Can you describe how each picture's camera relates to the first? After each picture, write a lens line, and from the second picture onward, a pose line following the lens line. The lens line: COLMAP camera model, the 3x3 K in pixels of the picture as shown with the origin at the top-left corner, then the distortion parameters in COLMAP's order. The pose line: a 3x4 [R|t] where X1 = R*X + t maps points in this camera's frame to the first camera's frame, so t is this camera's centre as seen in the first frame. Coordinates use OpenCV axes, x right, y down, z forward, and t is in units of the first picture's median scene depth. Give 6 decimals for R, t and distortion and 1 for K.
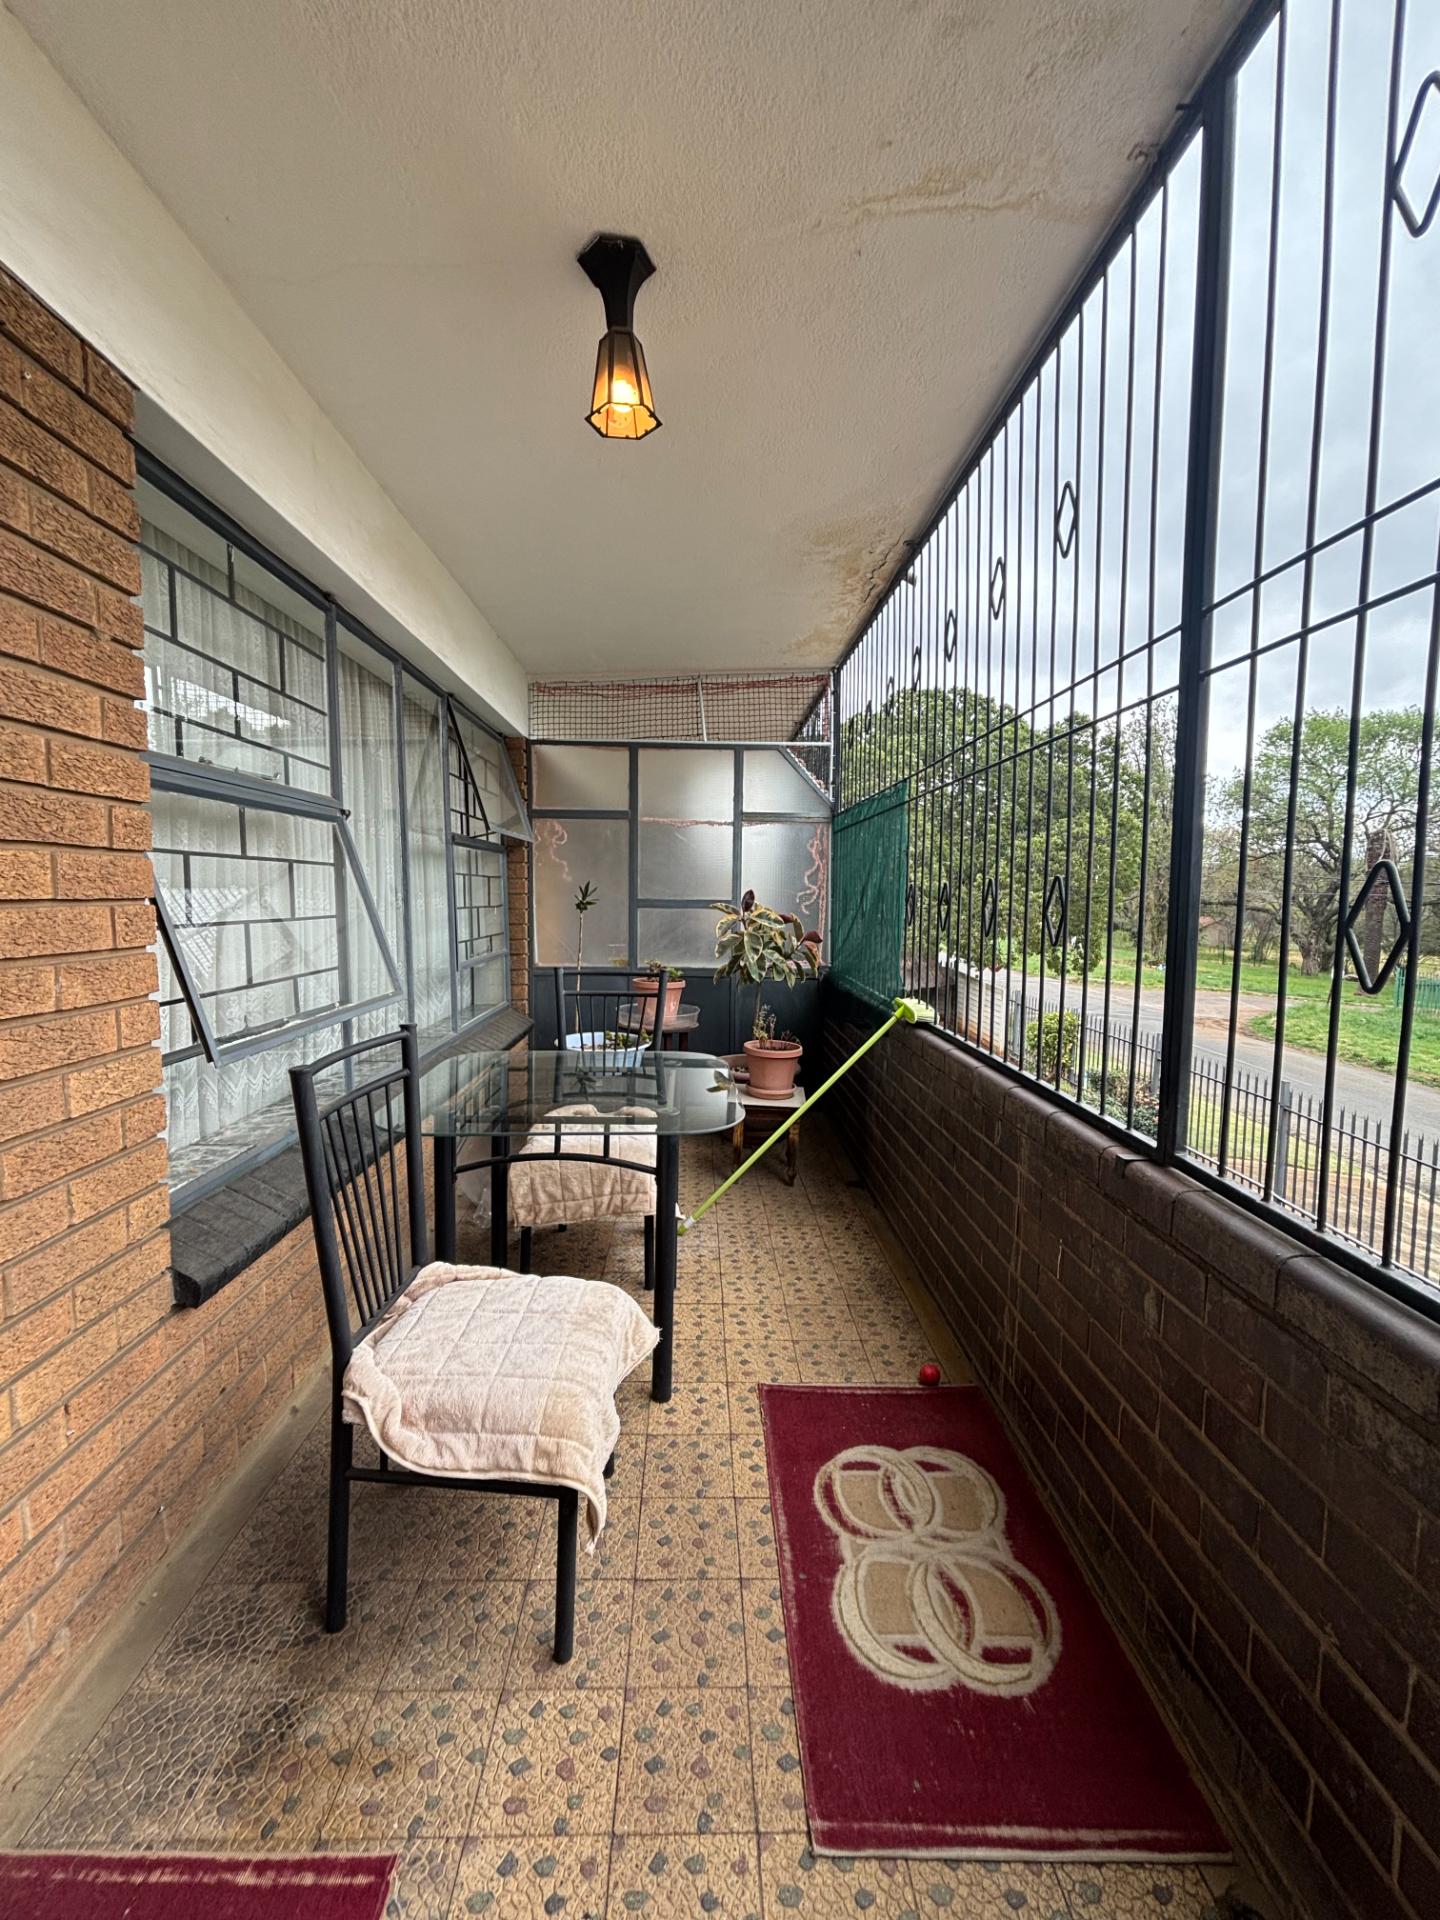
lens RADIAL K [[771.4, 0, 721.2], [0, 771.4, 957.7], [0, 0, 1]] dist [0.000044, 0.000077]
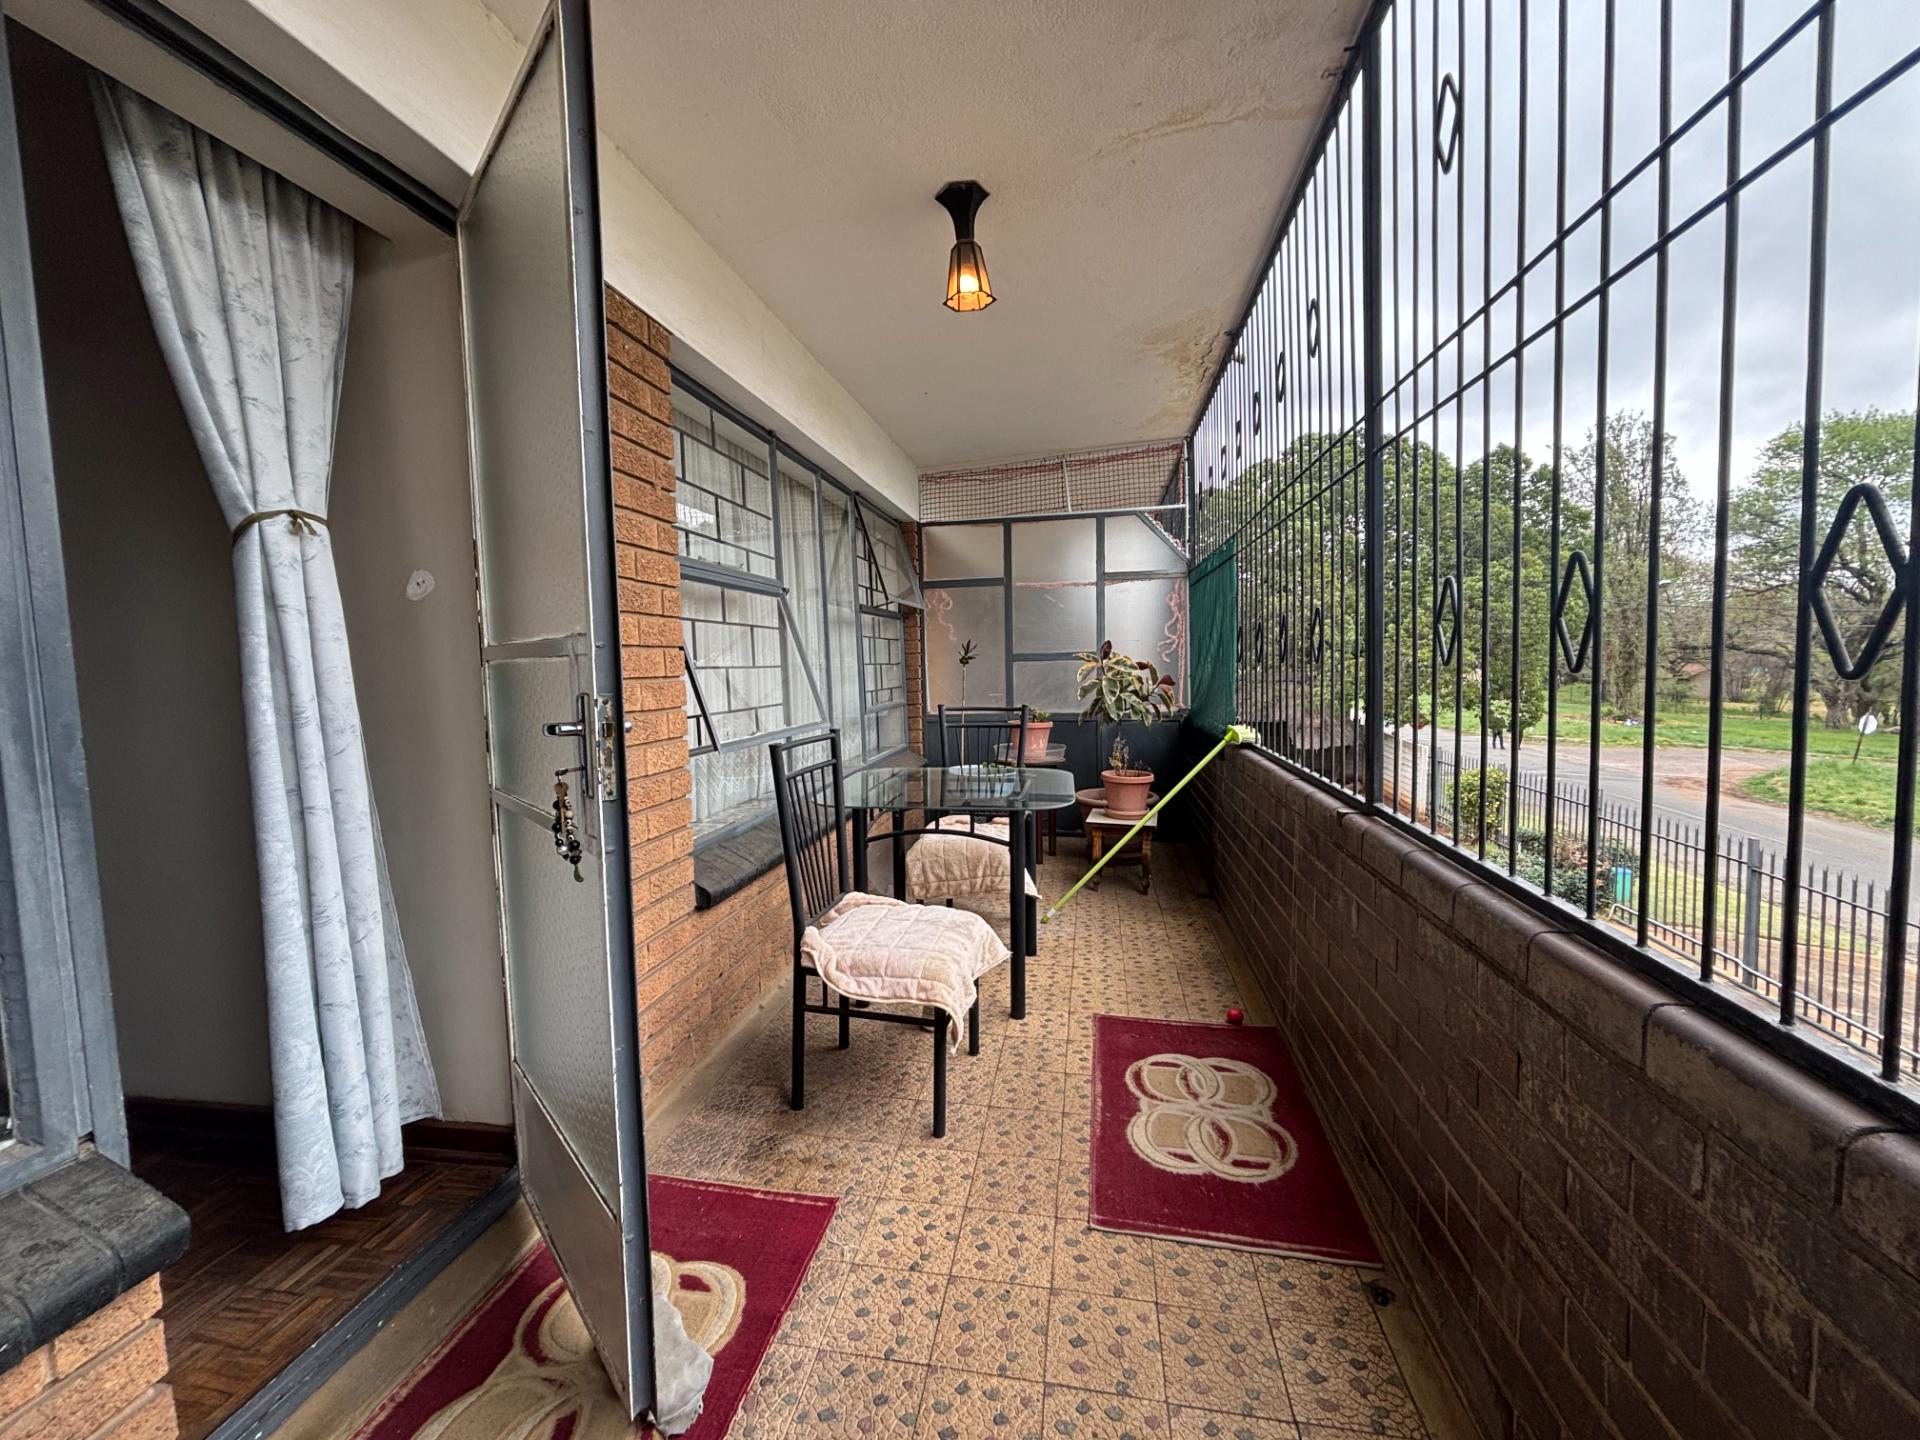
lens RADIAL K [[771.4, 0, 960.2], [0, 771.4, 718.3], [0, 0, 1]] dist [0.000044, 0.000077]
pose [[0.978240, -0.020331, -0.206476, 0.108270], [0.018377, 0.999766, -0.011375, 0.071553], [0.206659, 0.007333, 0.978386, -0.315884]]
